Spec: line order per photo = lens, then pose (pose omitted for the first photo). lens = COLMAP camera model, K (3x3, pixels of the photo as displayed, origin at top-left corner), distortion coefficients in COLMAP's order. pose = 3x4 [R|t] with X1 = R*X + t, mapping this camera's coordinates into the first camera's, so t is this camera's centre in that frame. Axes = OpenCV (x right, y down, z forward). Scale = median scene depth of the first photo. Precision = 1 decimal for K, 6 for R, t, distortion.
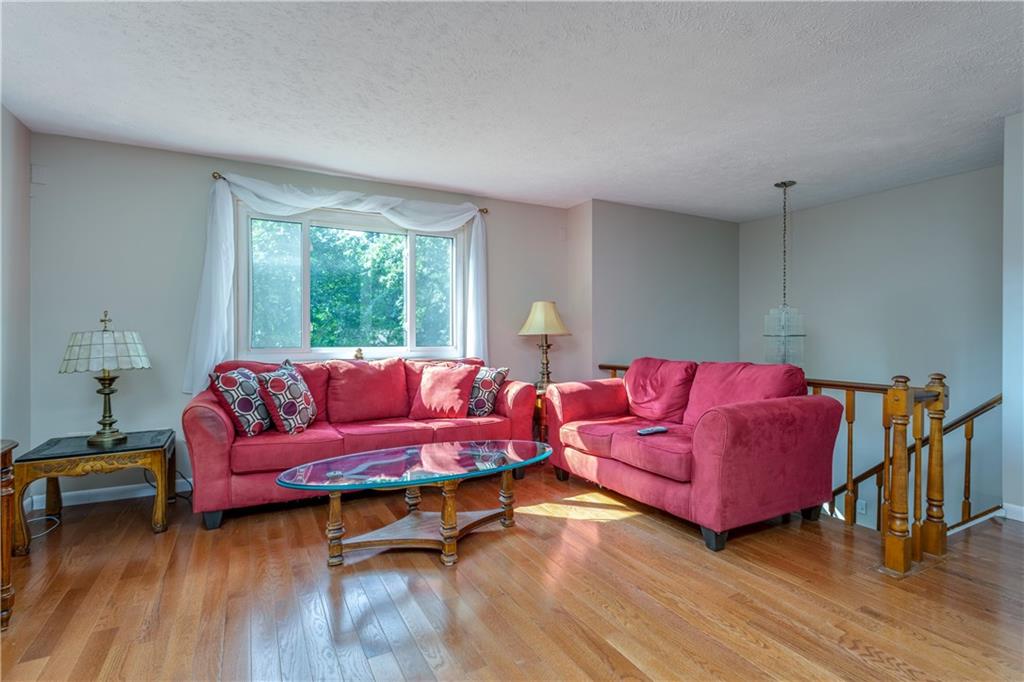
lens RADIAL K [[493.7, 0, 515.3], [0, 493.7, 334.1], [0, 0, 1]] dist [0.001649, 0.000730]
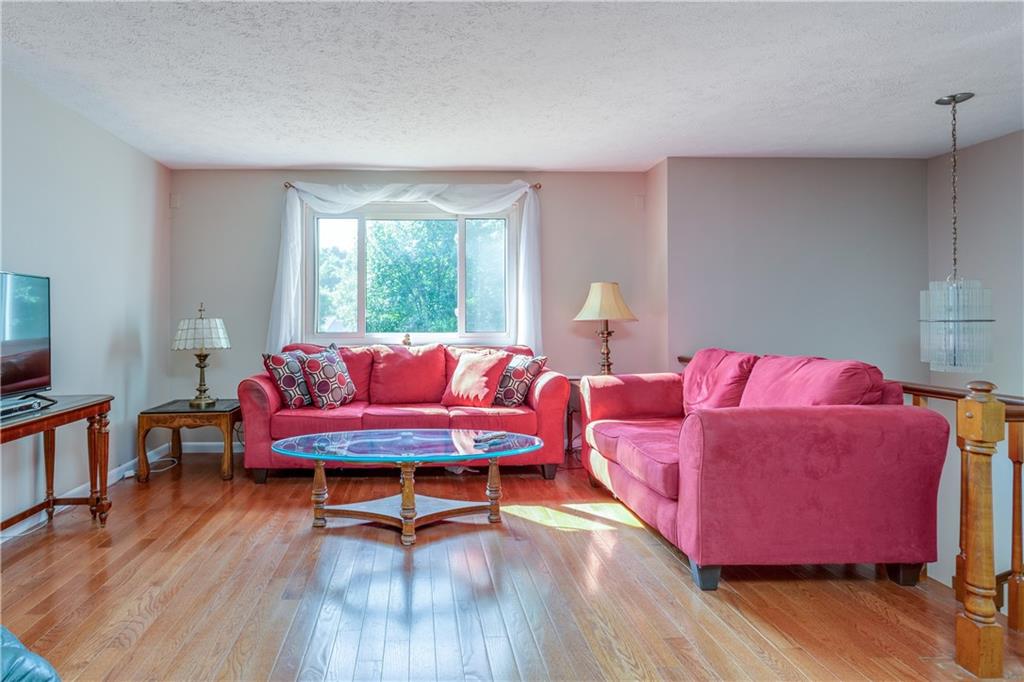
lens RADIAL K [[544.2, 0, 435.6], [0, 544.2, 318.1], [0, 0, 1]] dist [-0.000691, 0.000048]
pose [[0.893449, -0.004312, -0.449143, 0.280333], [0.002848, 0.999988, -0.003936, 0.000076], [0.449155, 0.002238, 0.893451, 0.008798]]
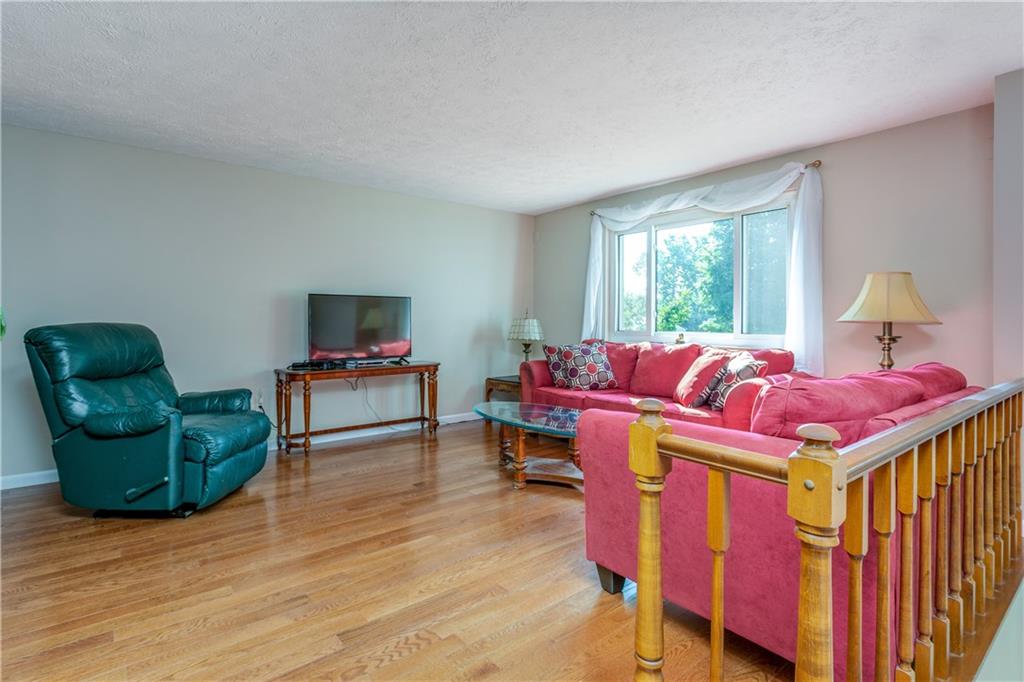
lens RADIAL K [[498.2, 0, 488.9], [0, 498.2, 309.5], [0, 0, 1]] dist [0.001847, 0.001034]
pose [[0.147841, -0.020058, -0.988808, 0.806420], [0.000518, 0.999796, -0.020204, -0.002730], [0.989011, 0.002475, 0.147821, 0.465540]]
